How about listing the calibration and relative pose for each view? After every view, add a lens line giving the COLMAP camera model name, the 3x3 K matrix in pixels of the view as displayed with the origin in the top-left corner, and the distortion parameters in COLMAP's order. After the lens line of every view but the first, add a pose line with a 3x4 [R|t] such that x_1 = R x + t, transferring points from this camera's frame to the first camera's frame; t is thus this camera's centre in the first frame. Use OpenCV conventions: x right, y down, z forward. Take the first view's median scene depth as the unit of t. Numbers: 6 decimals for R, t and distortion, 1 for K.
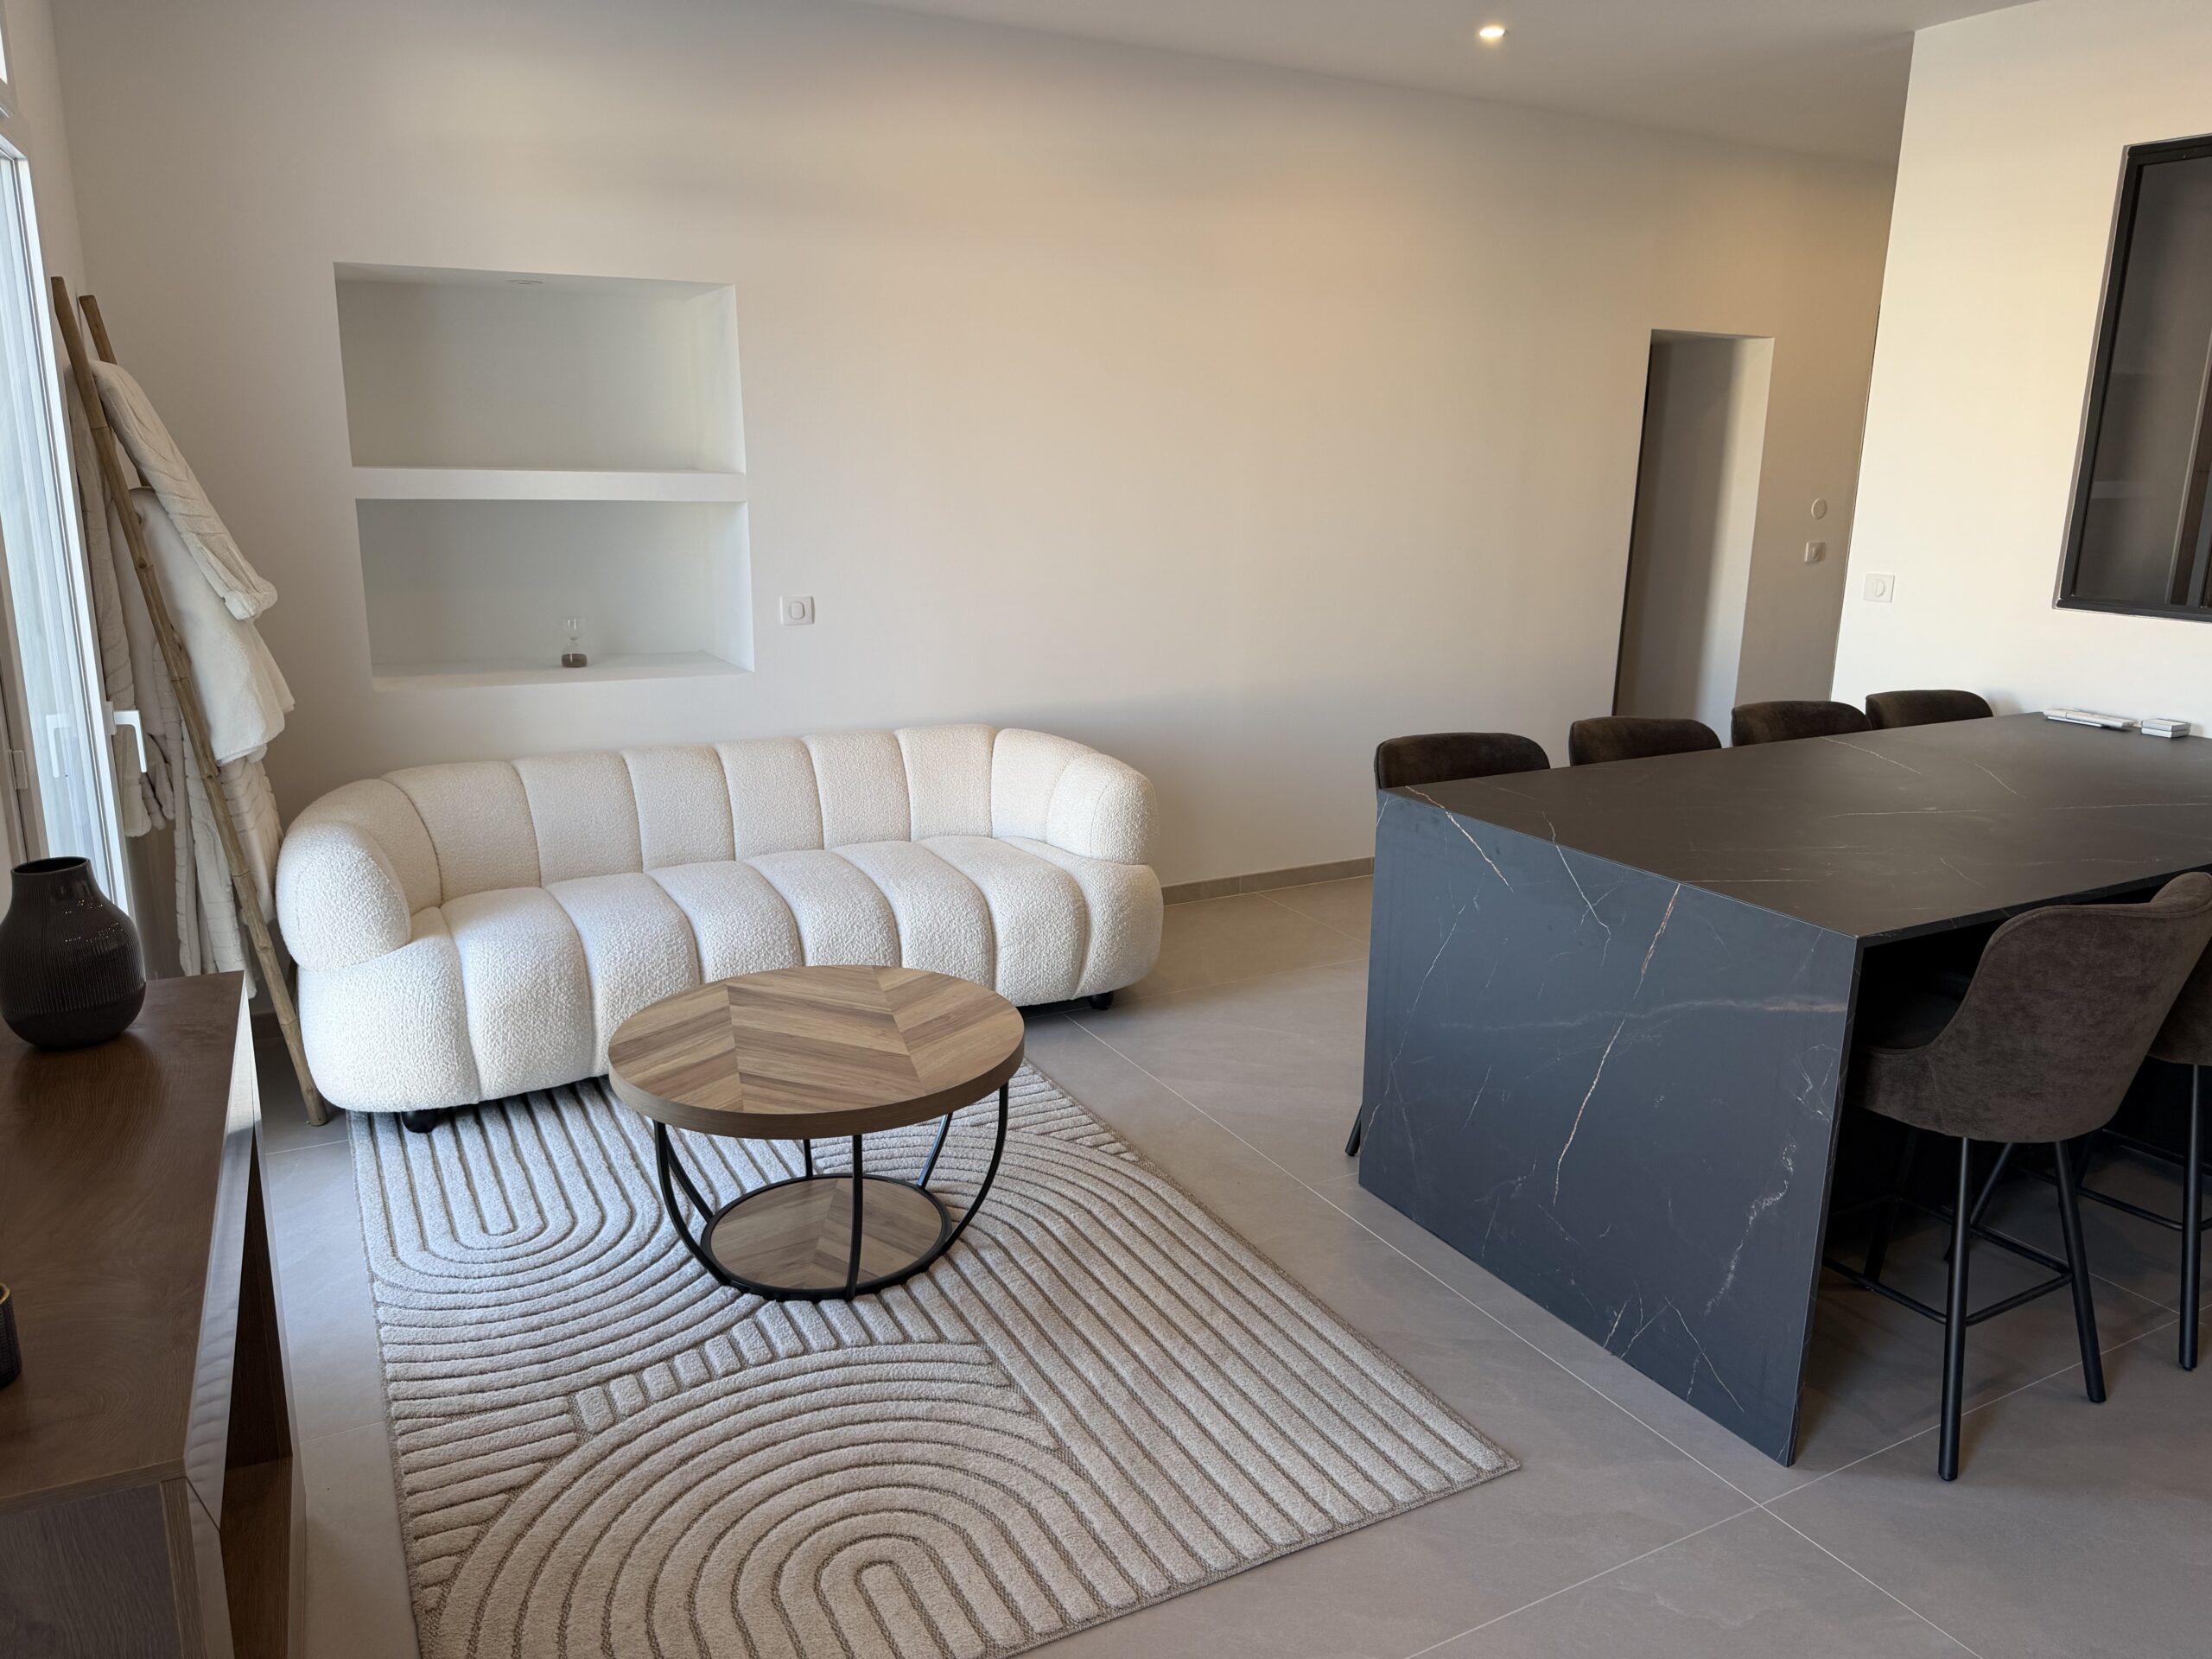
lens RADIAL K [[1568.6, 0, 1106.0], [0, 1568.6, 829.5], [0, 0, 1]] dist [0.088396, -0.103111]
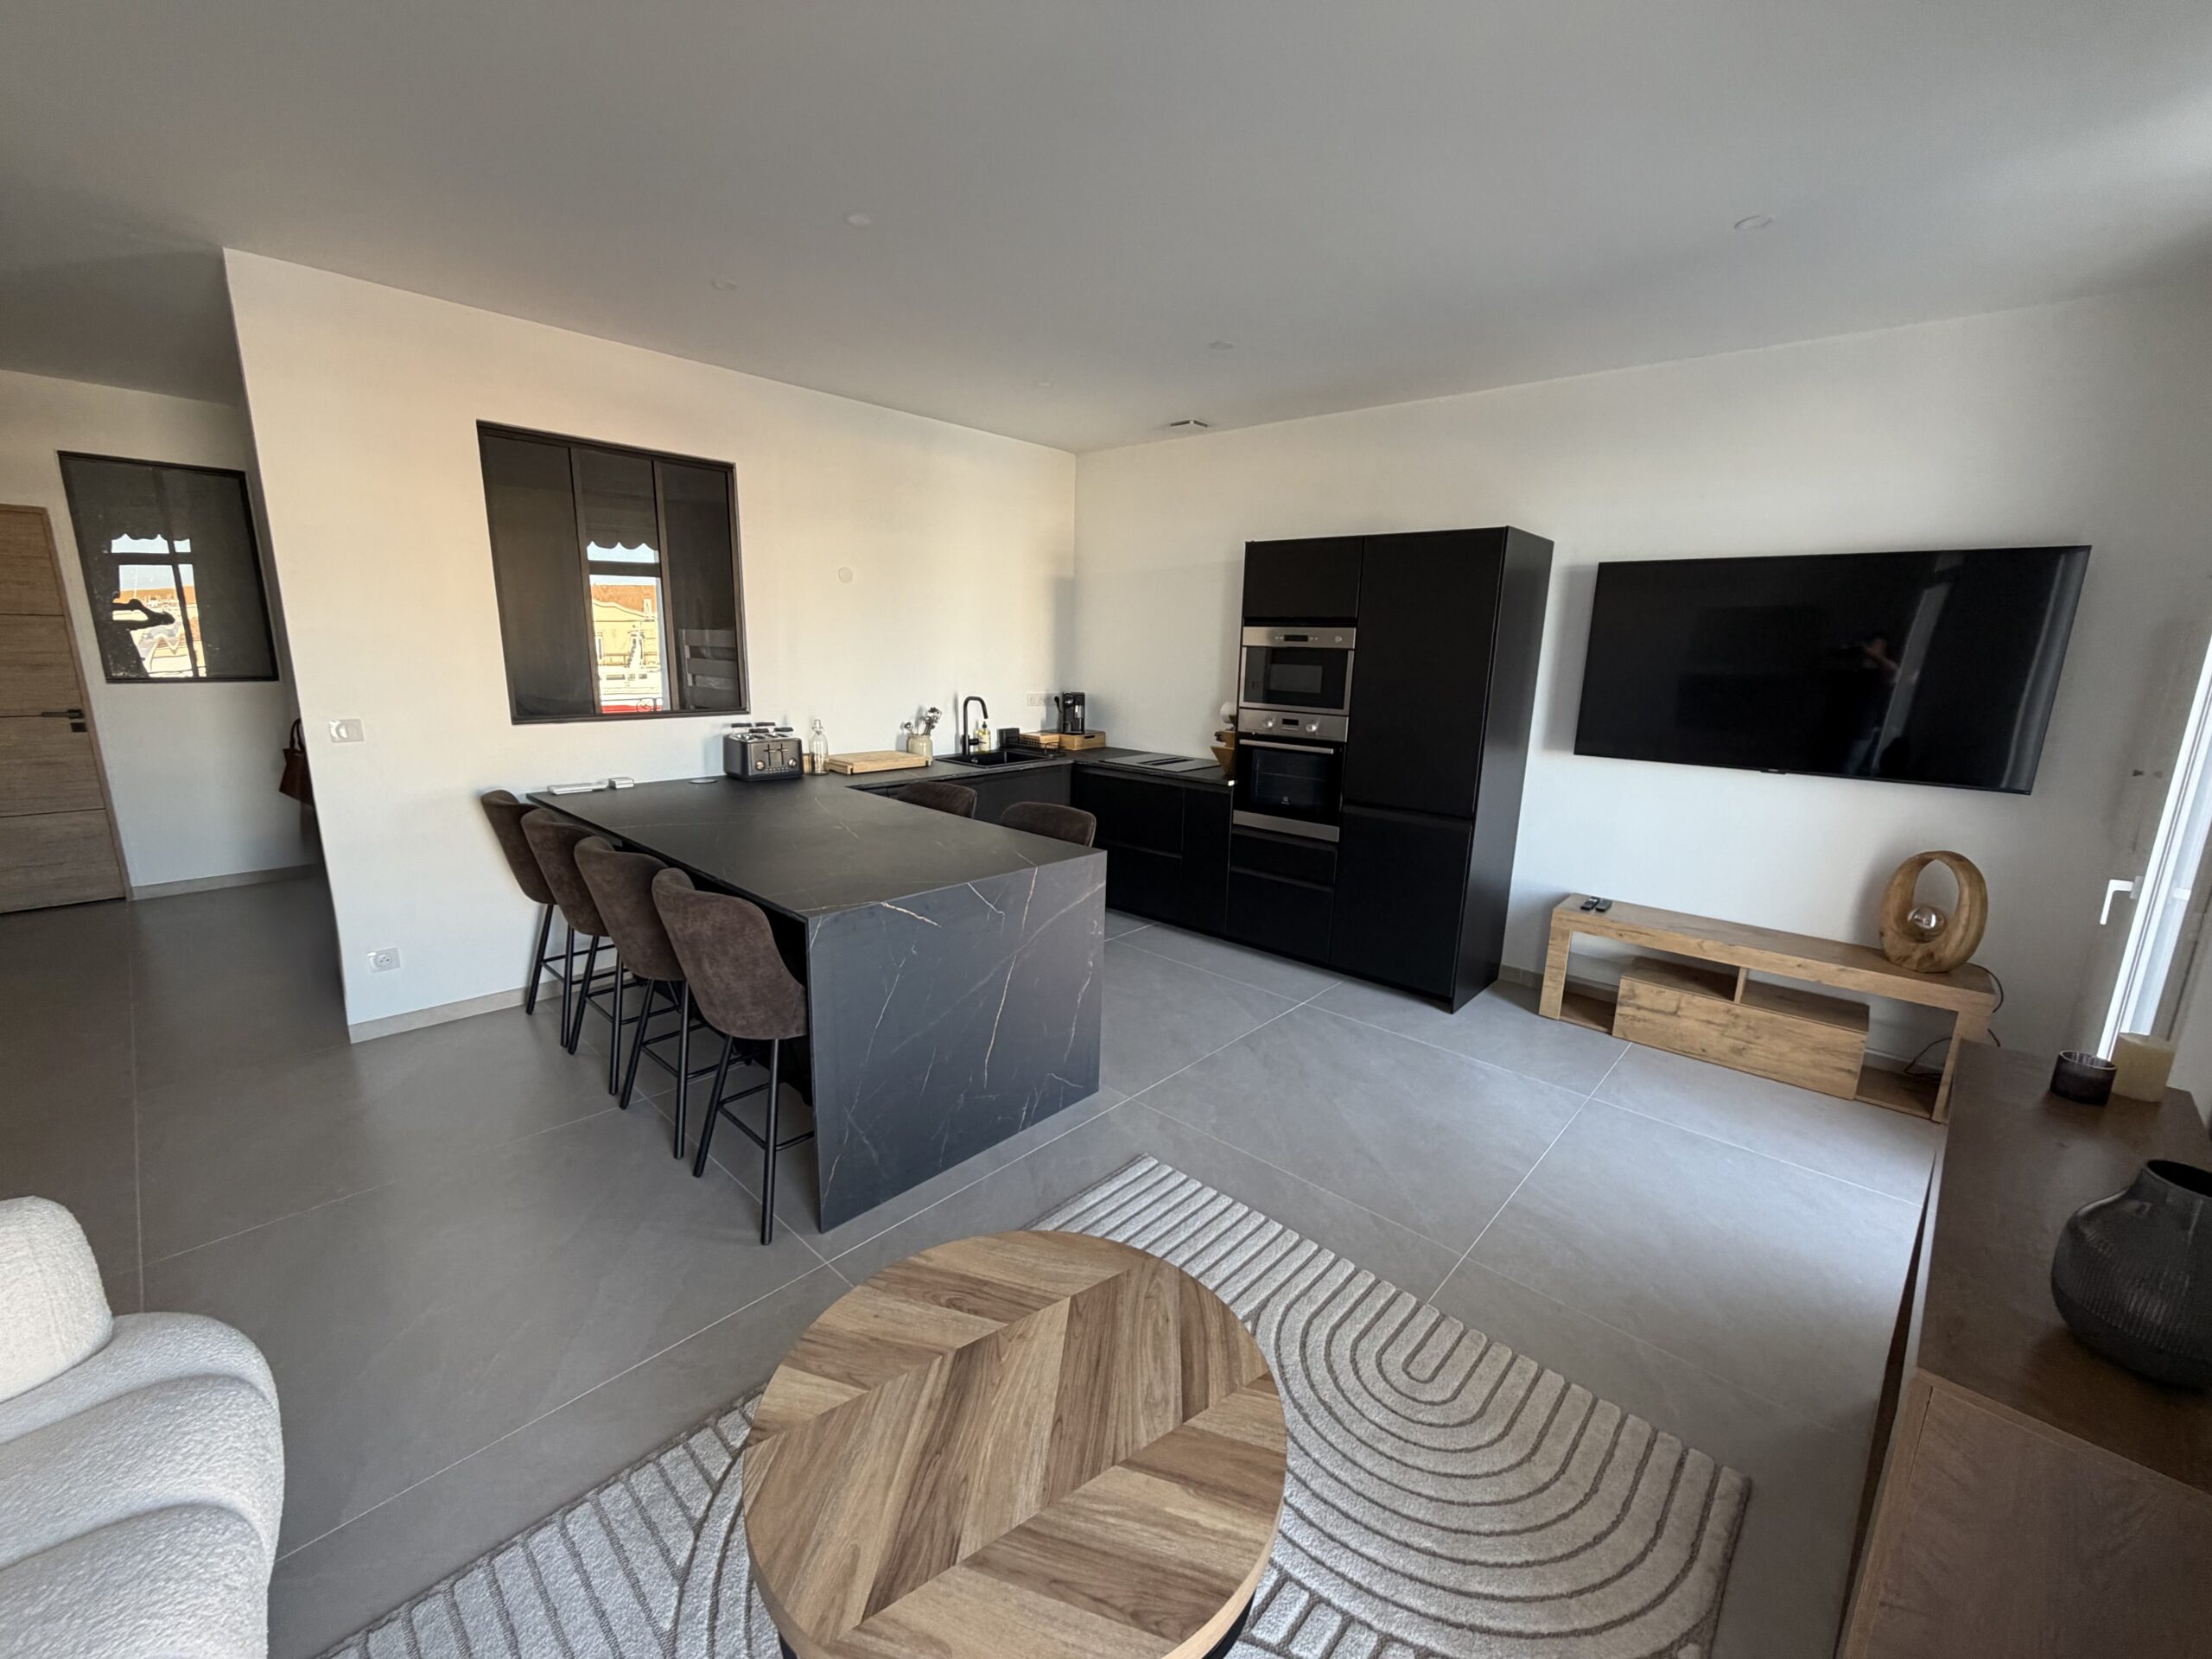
lens RADIAL K [[887.4, 0, 1106.0], [0, 887.4, 829.5], [0, 0, 1]] dist [-0.010248, 0.004707]
pose [[-0.319320, -0.226081, 0.920284, -0.561202], [0.193599, 0.935080, 0.296891, -0.272912], [-0.927661, 0.272969, -0.254821, 1.050558]]
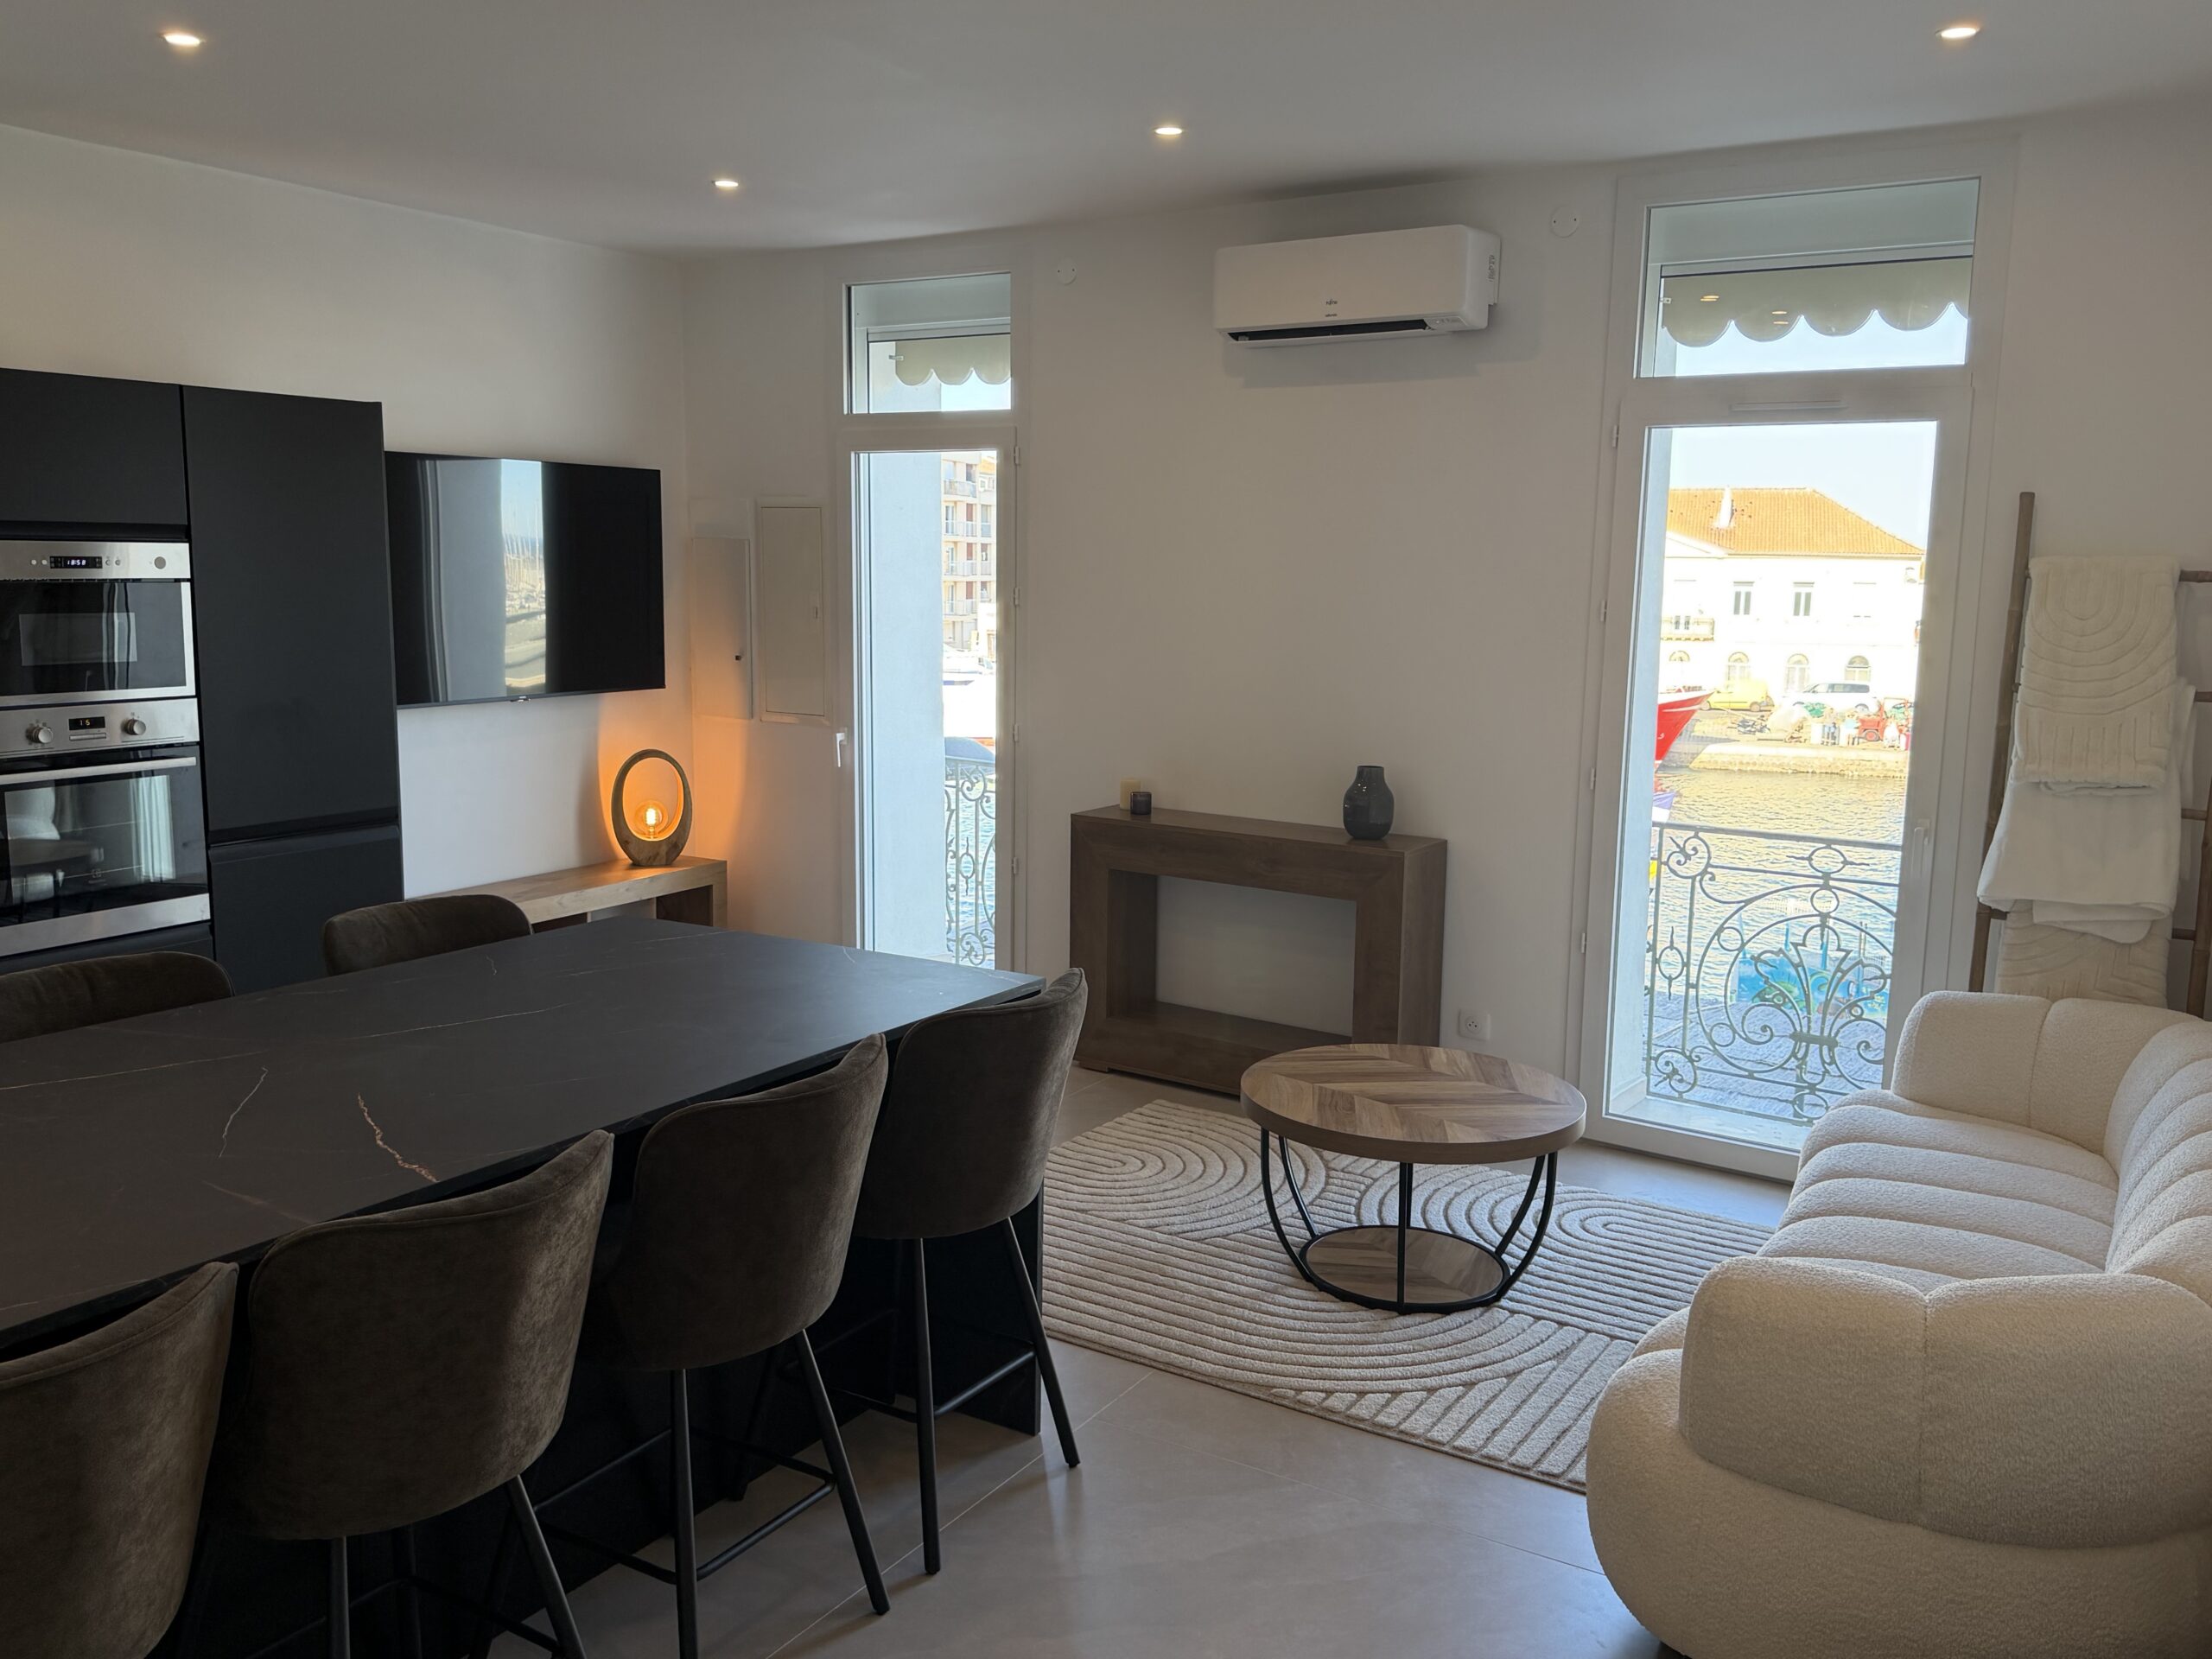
lens RADIAL K [[1790.0, 0, 1106.0], [0, 1790.0, 829.5], [0, 0, 1]] dist [0.009590, 0.004522]
pose [[-0.872540, 0.041690, -0.486760, 0.704277], [-0.144516, 0.929736, 0.338682, -0.503627], [0.466678, 0.365858, -0.805208, 2.011219]]
